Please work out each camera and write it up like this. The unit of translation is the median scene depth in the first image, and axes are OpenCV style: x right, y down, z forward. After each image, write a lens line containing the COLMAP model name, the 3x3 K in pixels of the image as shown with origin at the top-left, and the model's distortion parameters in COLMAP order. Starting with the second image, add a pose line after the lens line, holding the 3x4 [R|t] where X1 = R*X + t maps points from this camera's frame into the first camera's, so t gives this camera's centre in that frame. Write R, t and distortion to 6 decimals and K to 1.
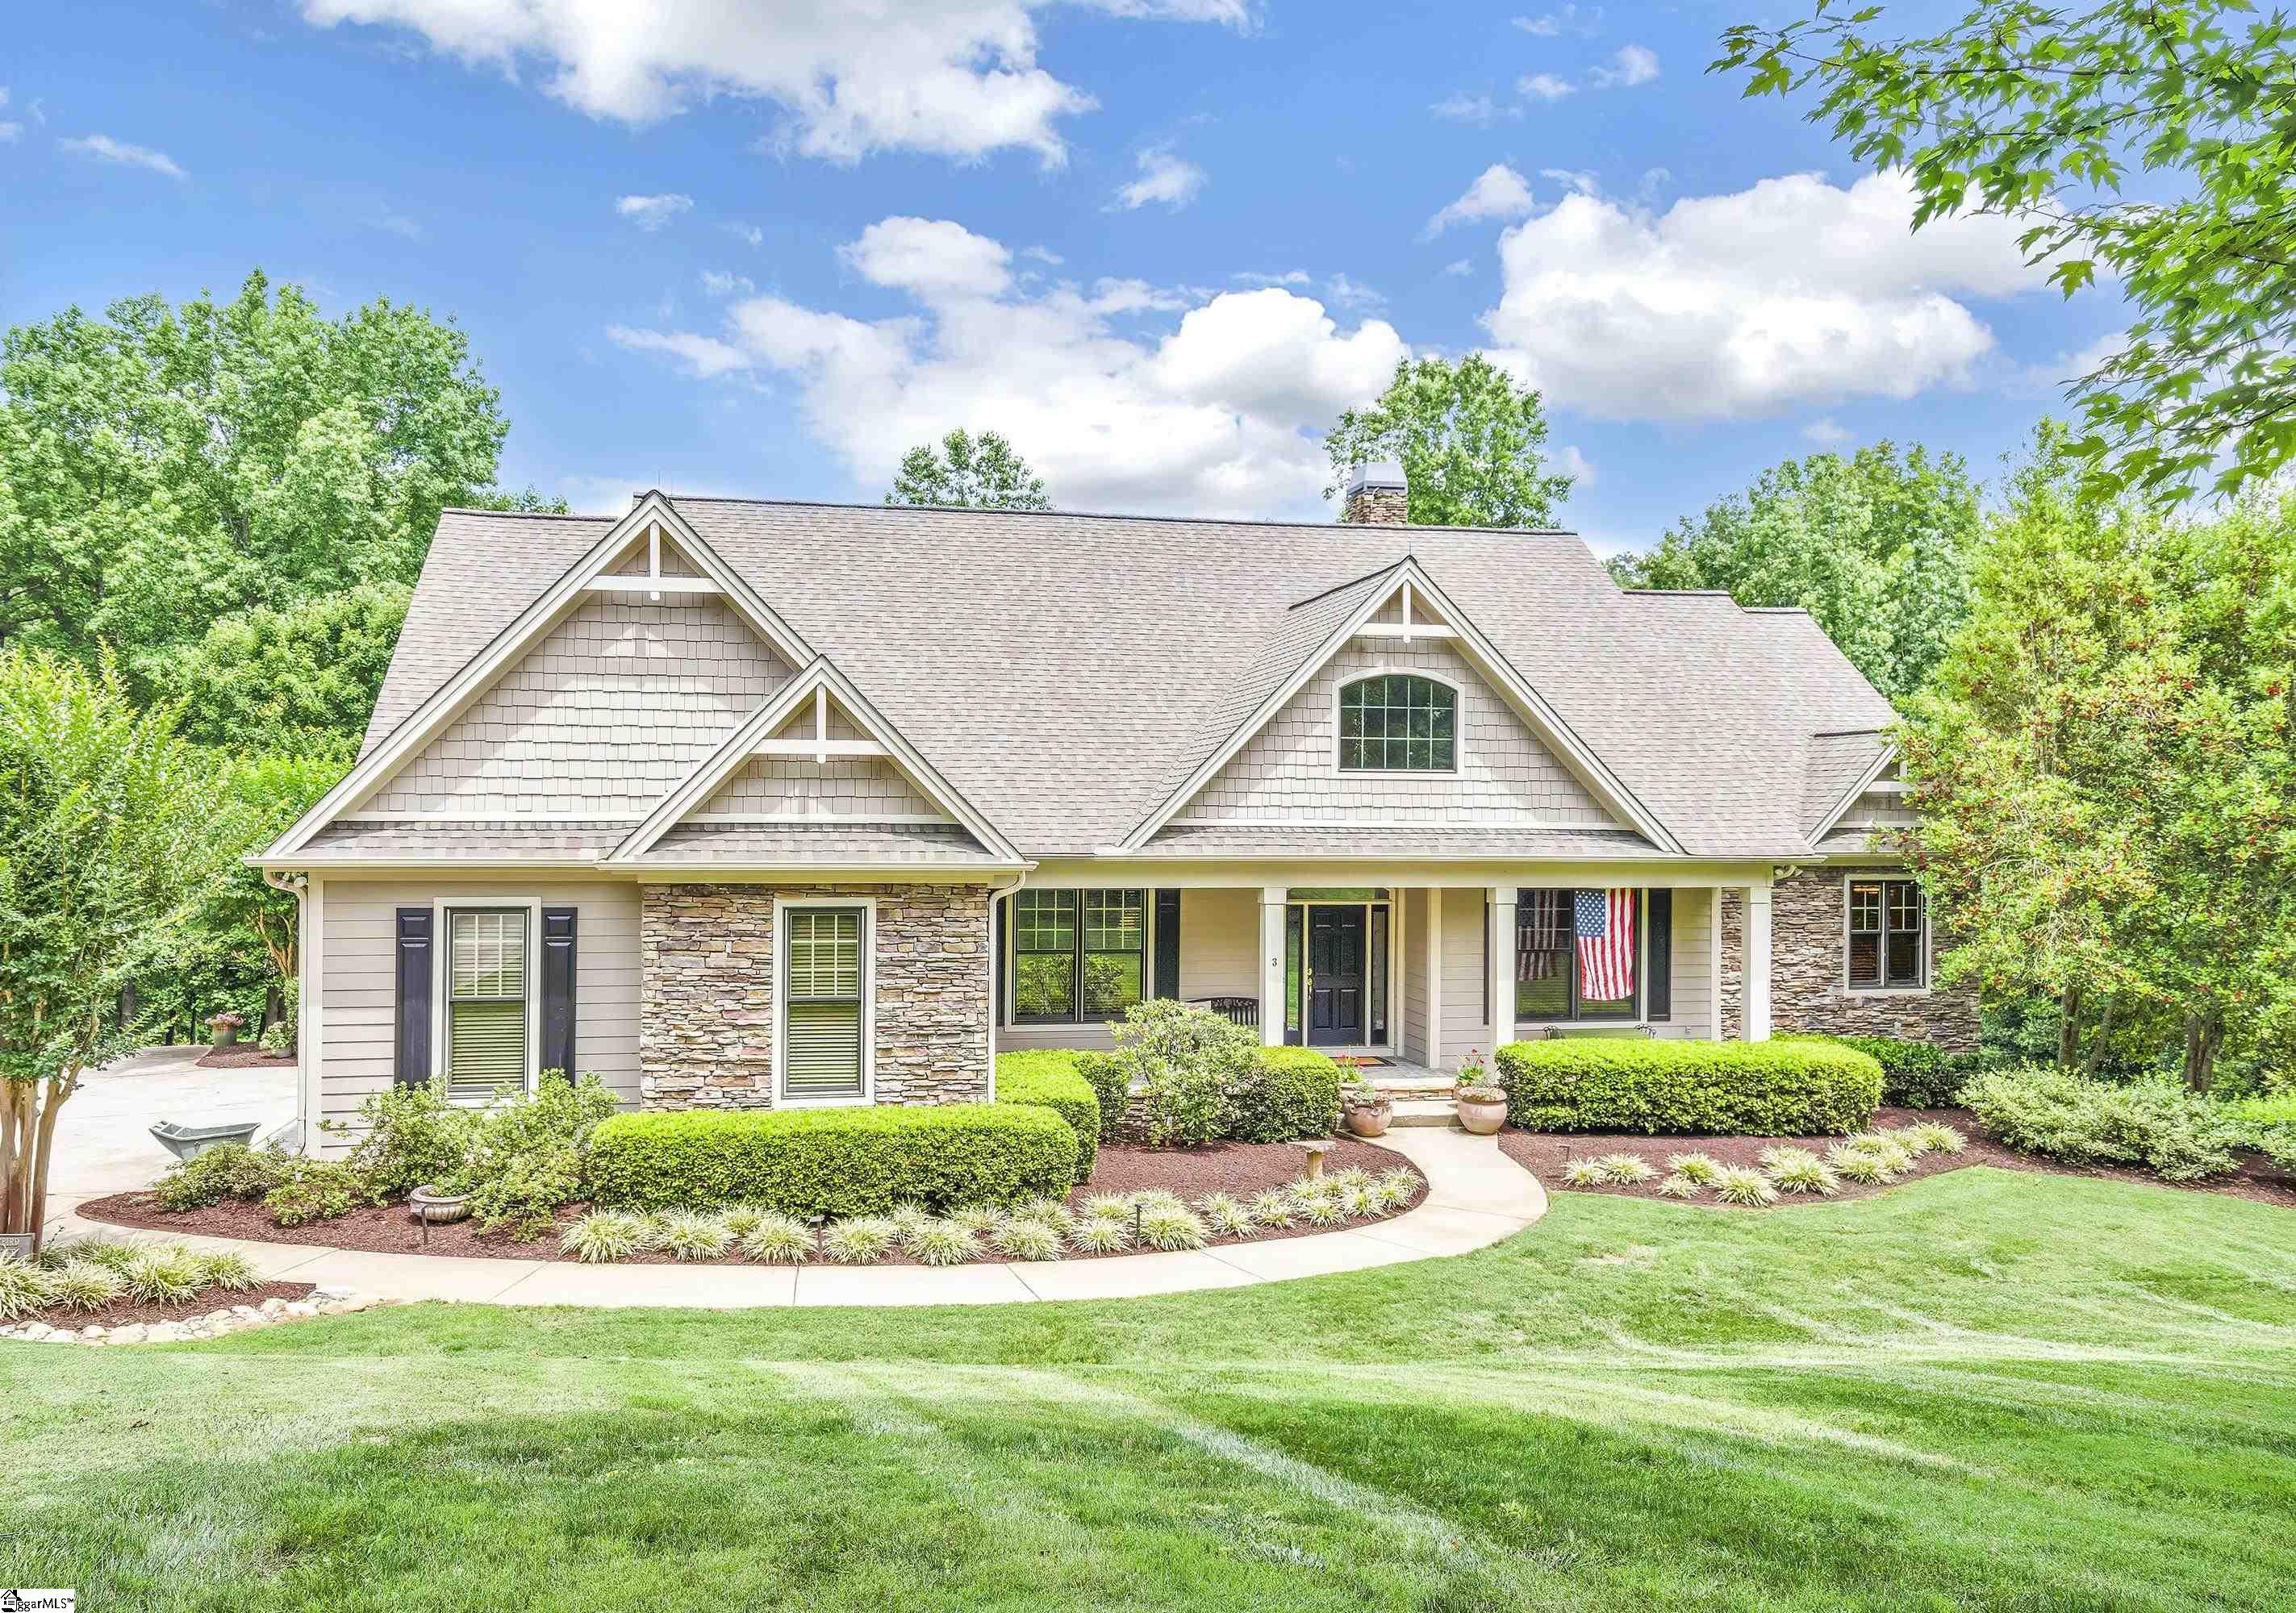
lens RADIAL K [[1653.9, 0, 1146.8], [0, 1653.9, 807.1], [0, 0, 1]] dist [0.001589, -0.000572]
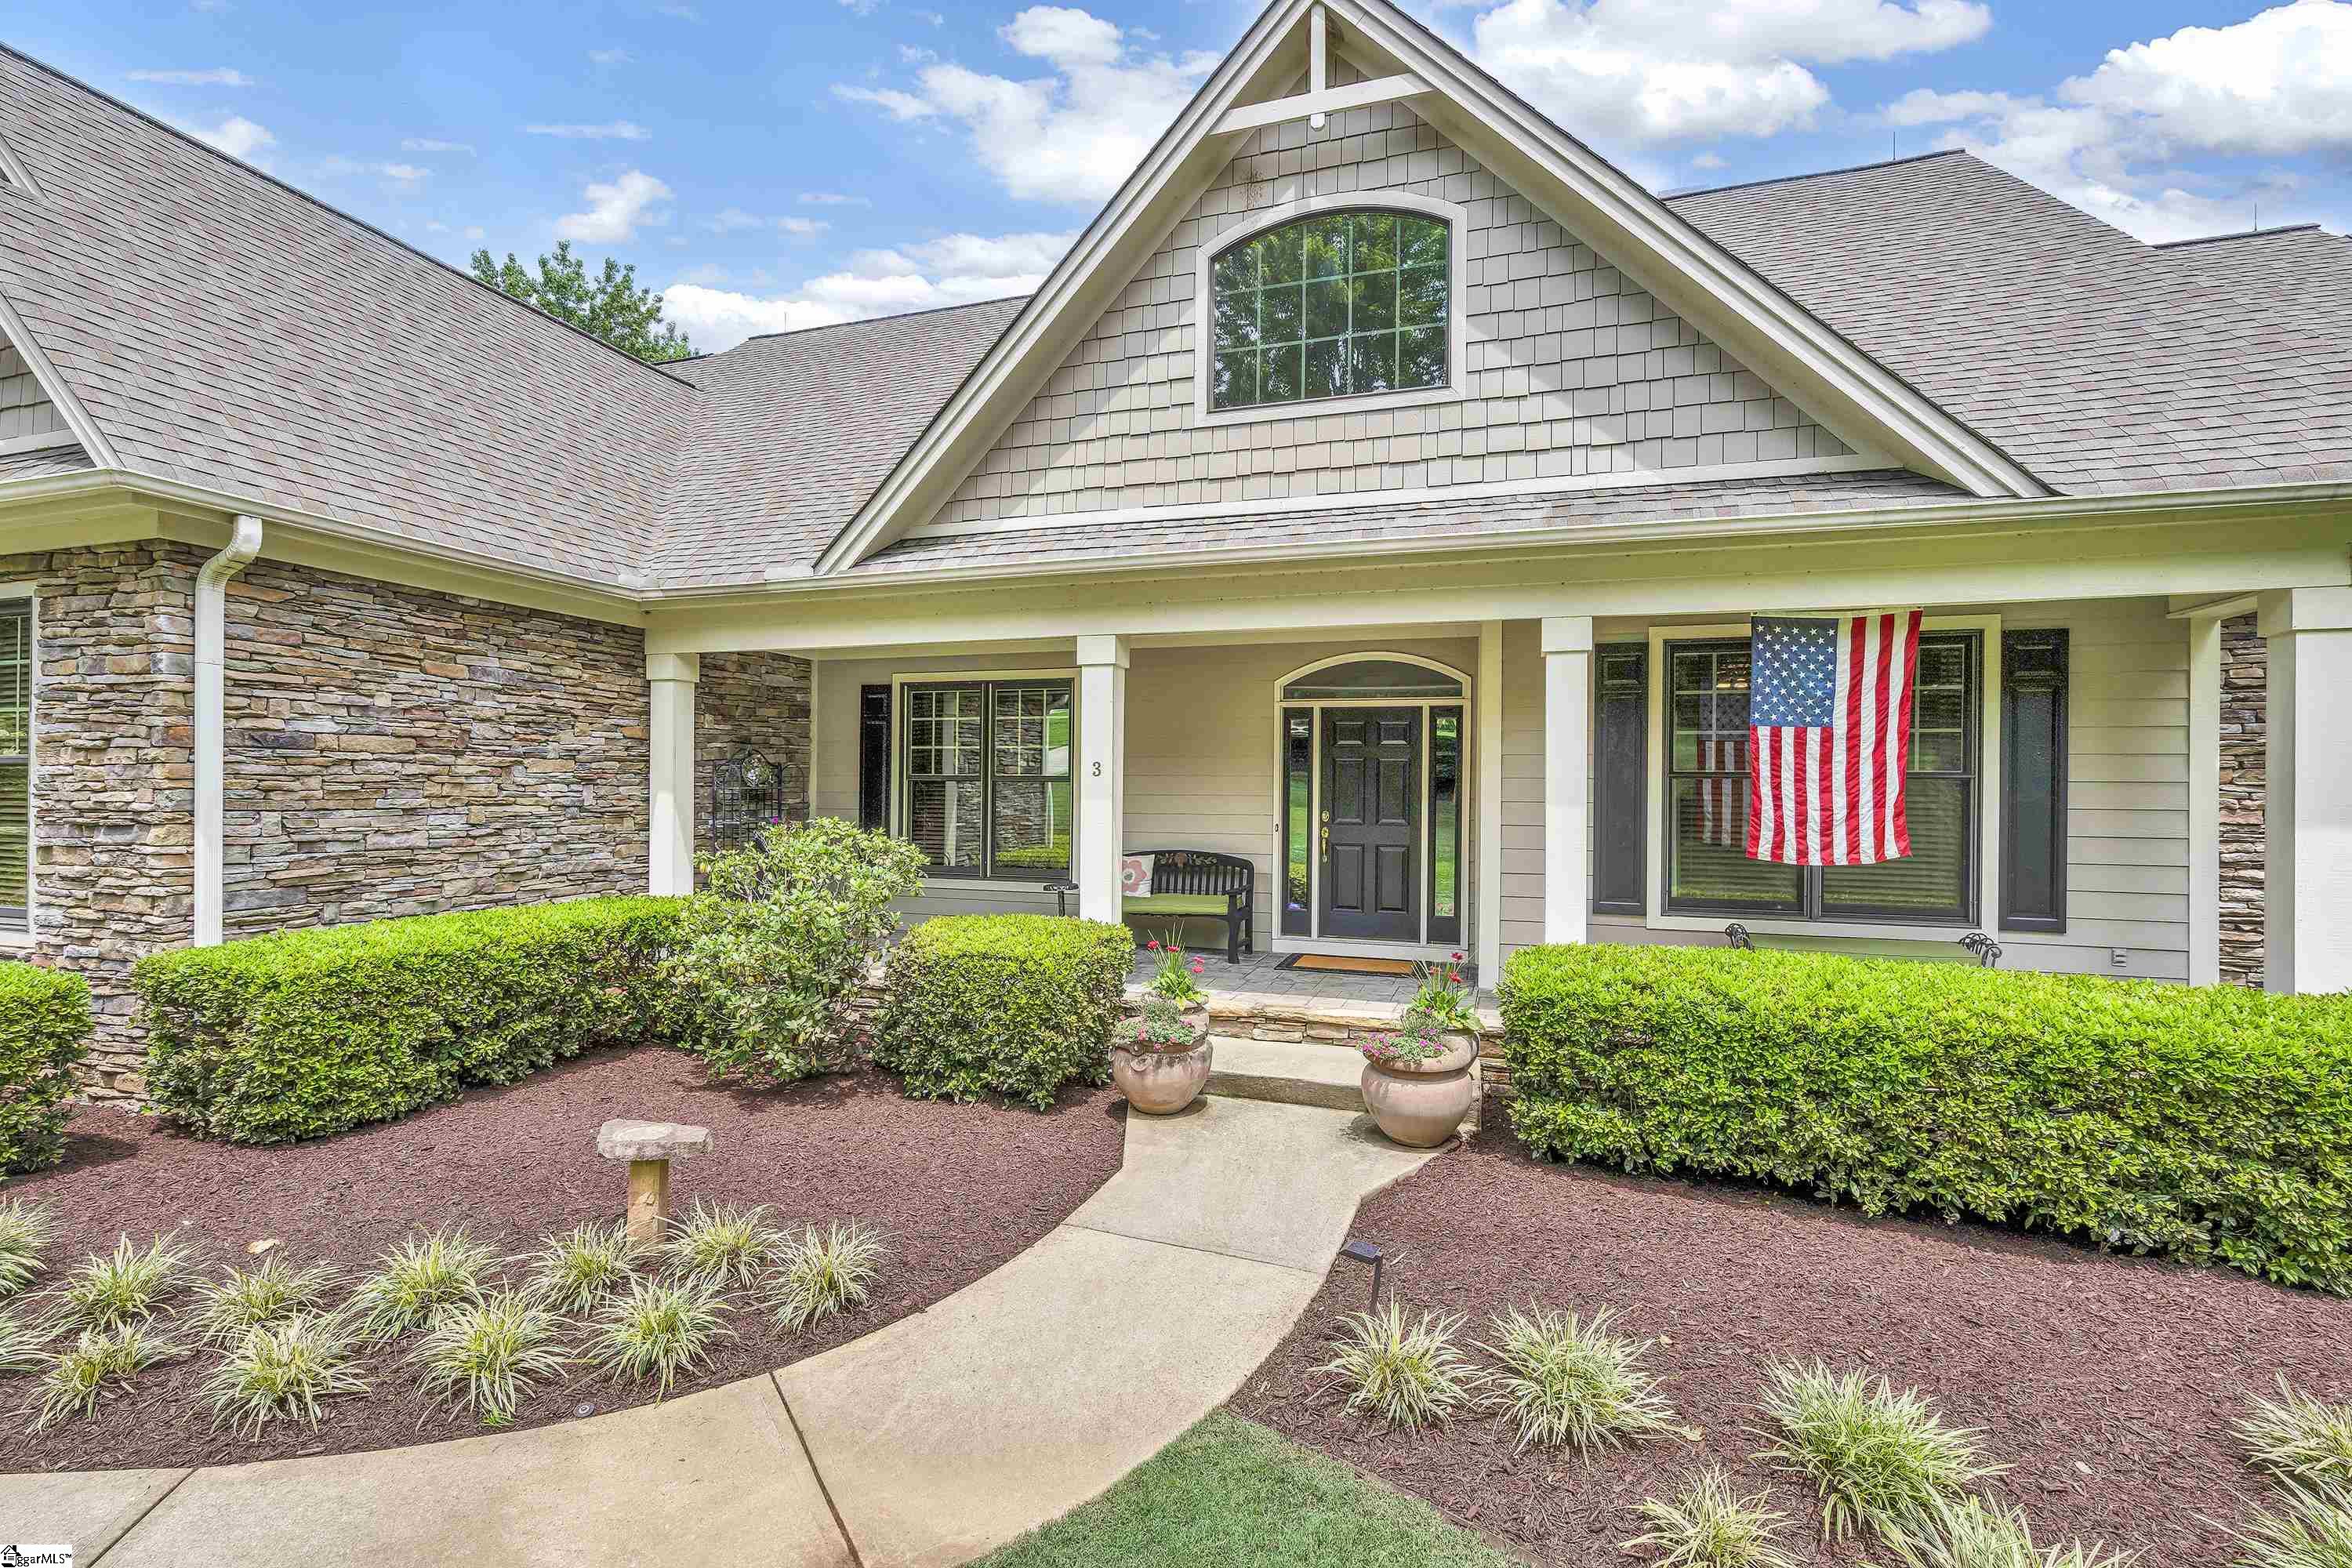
lens RADIAL K [[1079.2, 0, 1170.8], [0, 1079.2, 792.4], [0, 0, 1]] dist [-0.000883, 0.001041]
pose [[0.866203, 0.001140, -0.499690, 0.280360], [0.000009, 0.999997, 0.002298, 0.100216], [0.499692, -0.001995, 0.866201, 0.693378]]
